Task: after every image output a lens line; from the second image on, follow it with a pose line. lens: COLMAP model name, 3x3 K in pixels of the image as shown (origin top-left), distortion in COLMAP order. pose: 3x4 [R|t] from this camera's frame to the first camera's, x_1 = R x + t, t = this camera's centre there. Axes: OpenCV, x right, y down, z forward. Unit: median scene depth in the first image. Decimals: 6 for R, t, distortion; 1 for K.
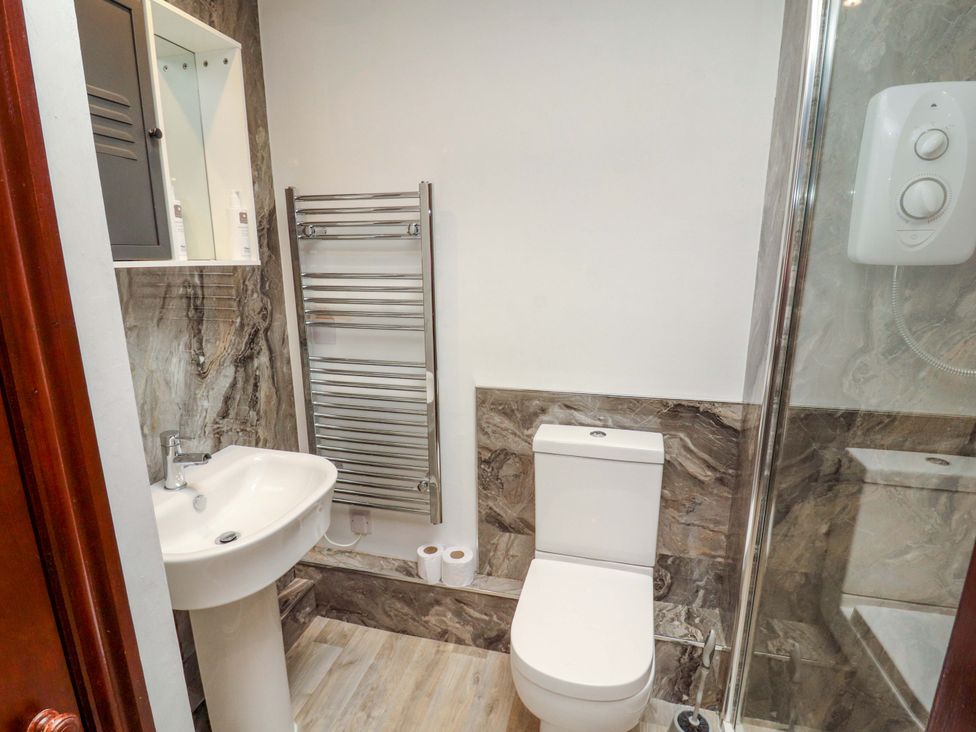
lens RADIAL K [[508.2, 0, 488.9], [0, 508.2, 364.4], [0, 0, 1]] dist [0.001563, -0.011910]
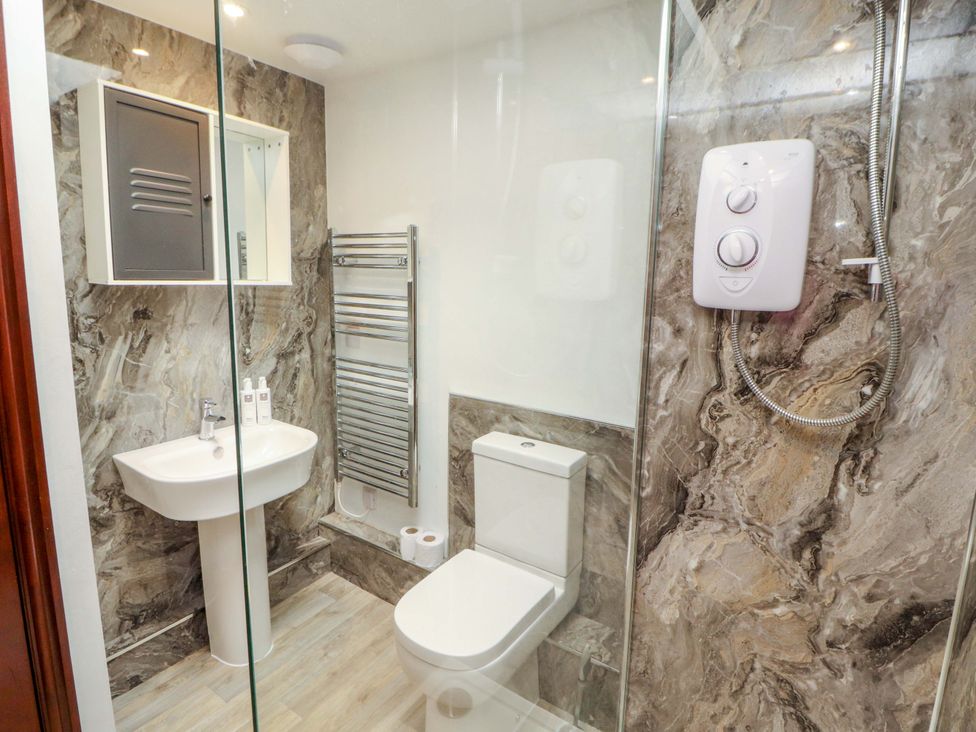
lens RADIAL K [[494.2, 0, 490.2], [0, 494.2, 336.1], [0, 0, 1]] dist [0.006177, -0.011818]
pose [[0.949924, 0.068584, -0.304861, 0.442867], [-0.096412, 0.992346, -0.077166, -0.008954], [0.297236, 0.102694, 0.949265, -0.081667]]
